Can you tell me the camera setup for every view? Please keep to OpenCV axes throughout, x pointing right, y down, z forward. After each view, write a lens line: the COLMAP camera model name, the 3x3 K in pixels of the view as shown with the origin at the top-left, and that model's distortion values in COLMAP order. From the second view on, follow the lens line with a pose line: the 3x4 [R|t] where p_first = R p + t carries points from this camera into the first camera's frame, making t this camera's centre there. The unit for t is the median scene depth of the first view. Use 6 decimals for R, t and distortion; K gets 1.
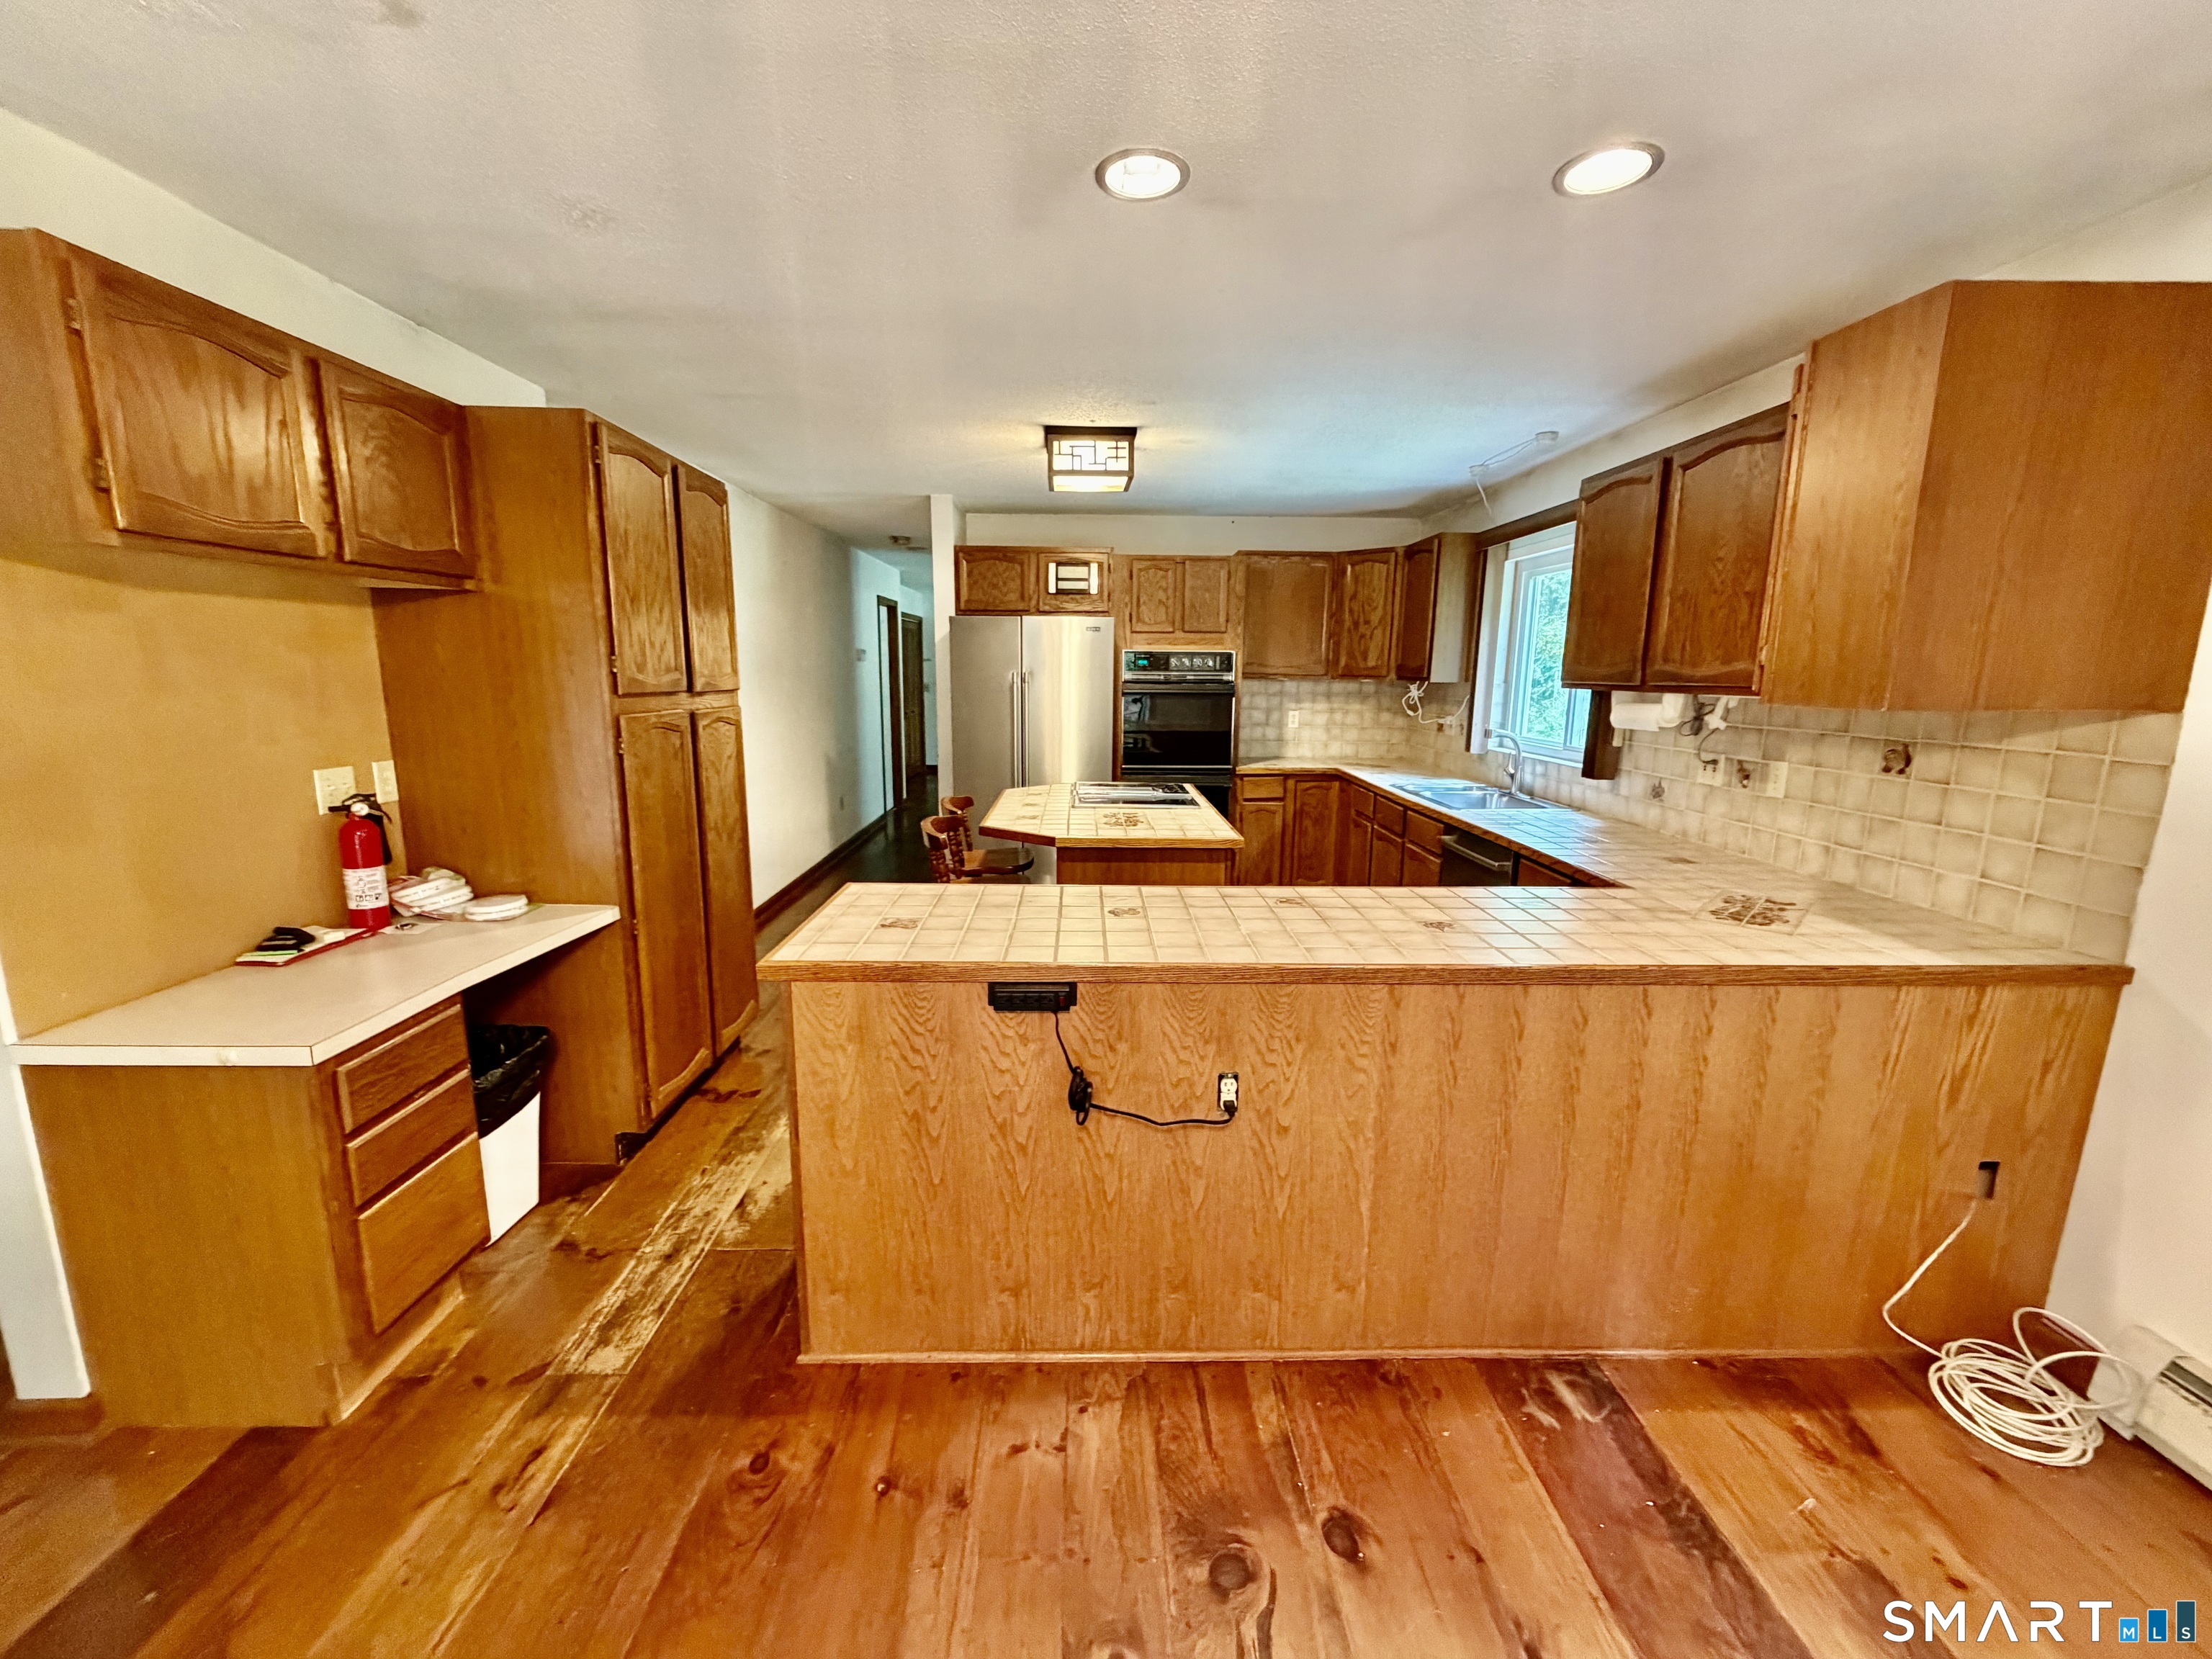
lens RADIAL K [[882.5, 0, 1102.4], [0, 882.5, 829.7], [0, 0, 1]] dist [0.000978, 0.000570]
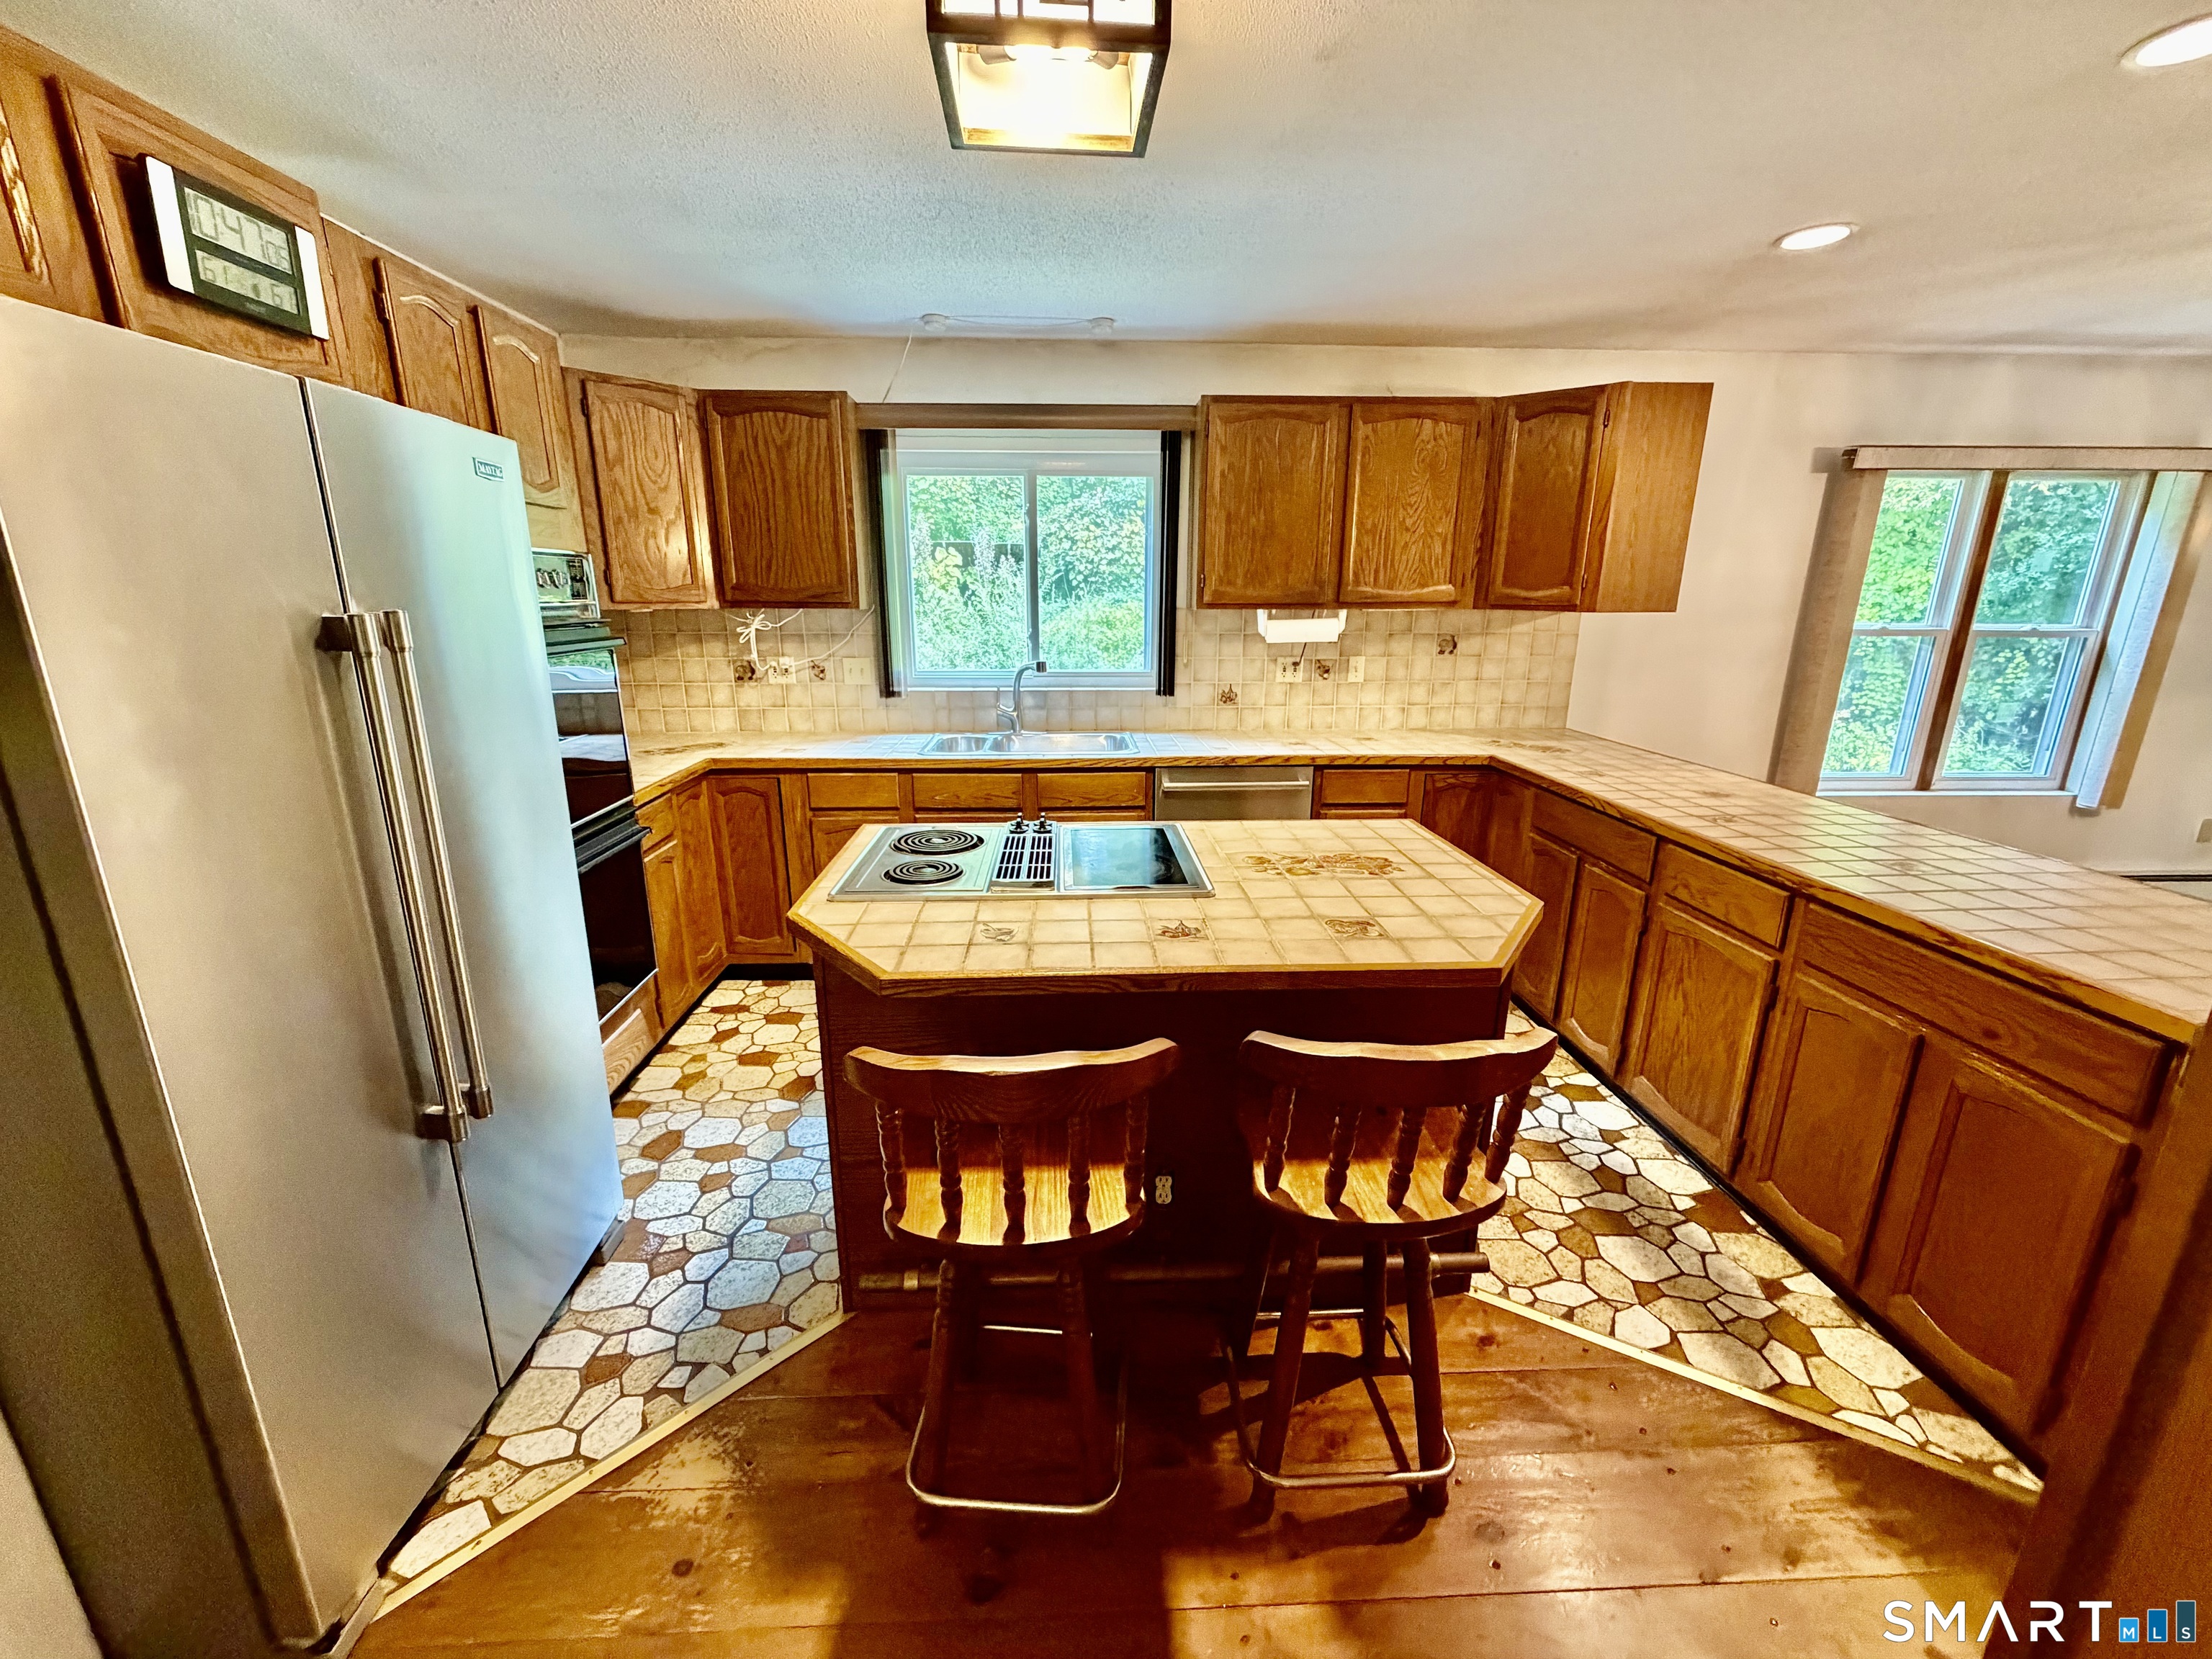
lens RADIAL K [[882.5, 0, 1109.0], [0, 882.5, 832.7], [0, 0, 1]] dist [0.000978, 0.000570]
pose [[-0.031625, -0.270931, 0.962079, -0.875527], [0.180179, 0.945246, 0.272114, -0.359393], [-0.983125, 0.181952, 0.018923, 1.911337]]
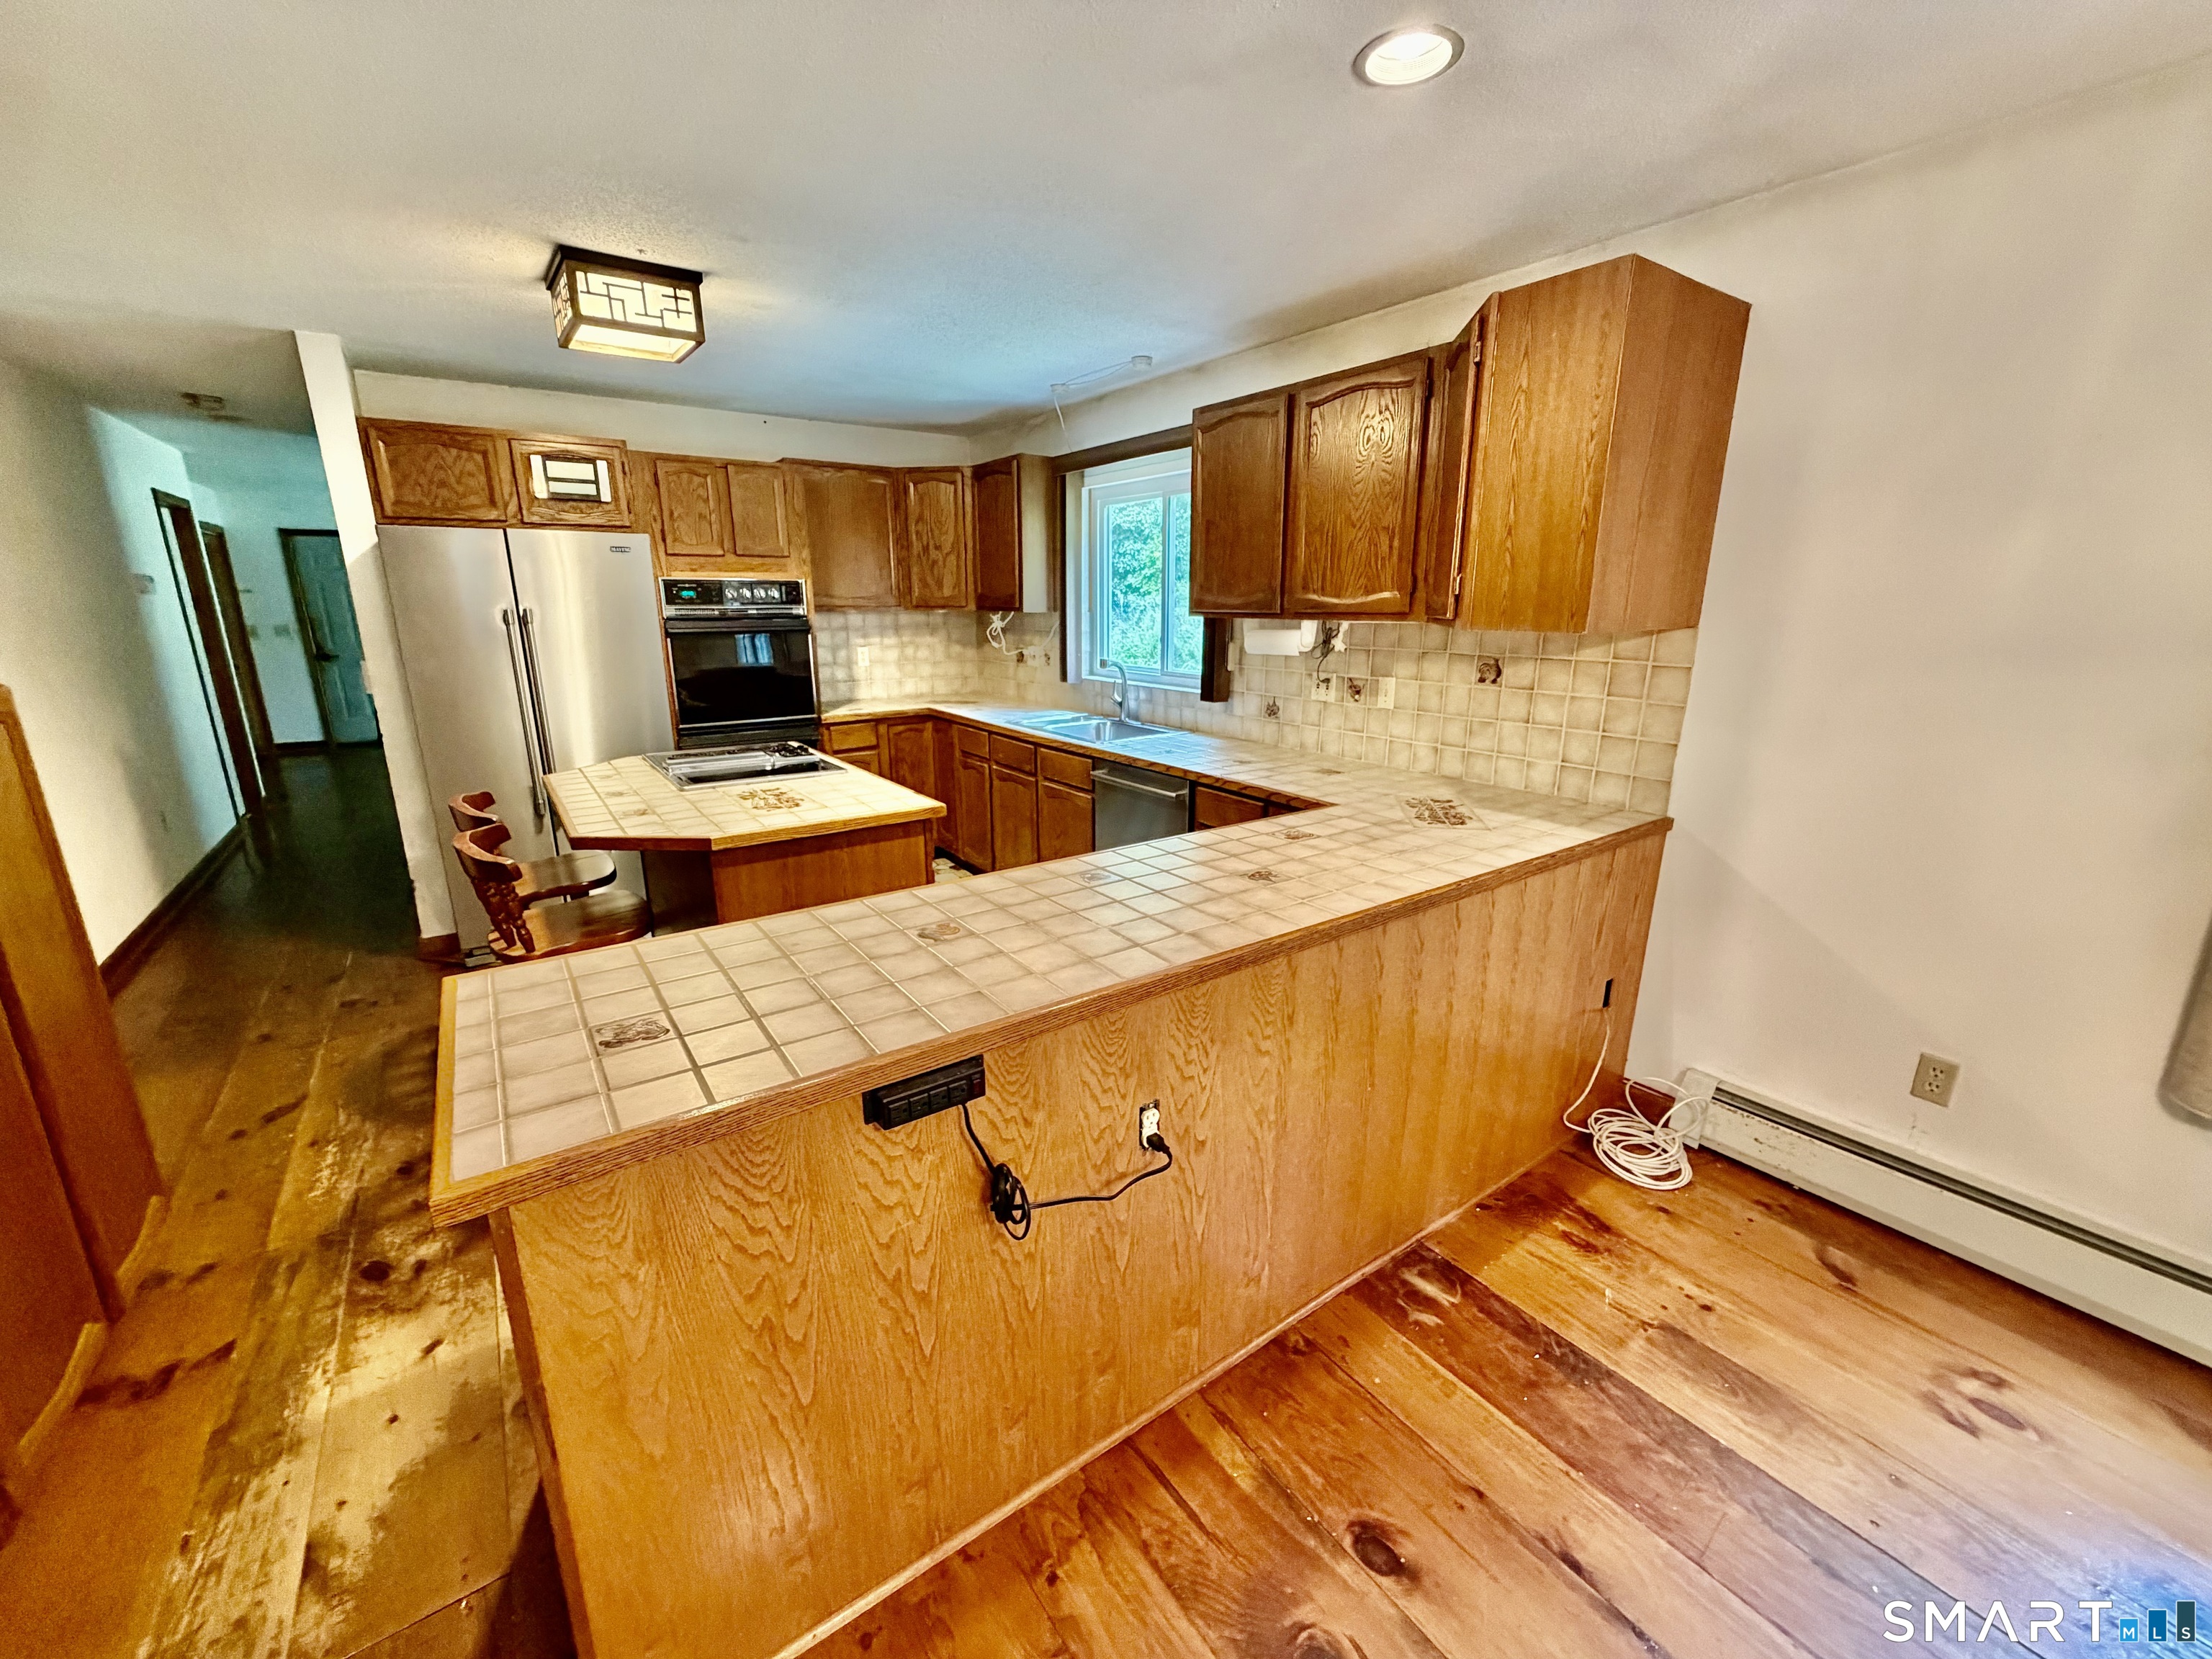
lens RADIAL K [[882.5, 0, 1104.6], [0, 882.5, 830.4], [0, 0, 1]] dist [0.000978, 0.000570]
pose [[0.827107, -0.153521, 0.540672, -0.270960], [0.110510, 0.987615, 0.111372, -0.066239], [-0.551073, -0.032367, 0.833829, 0.311650]]
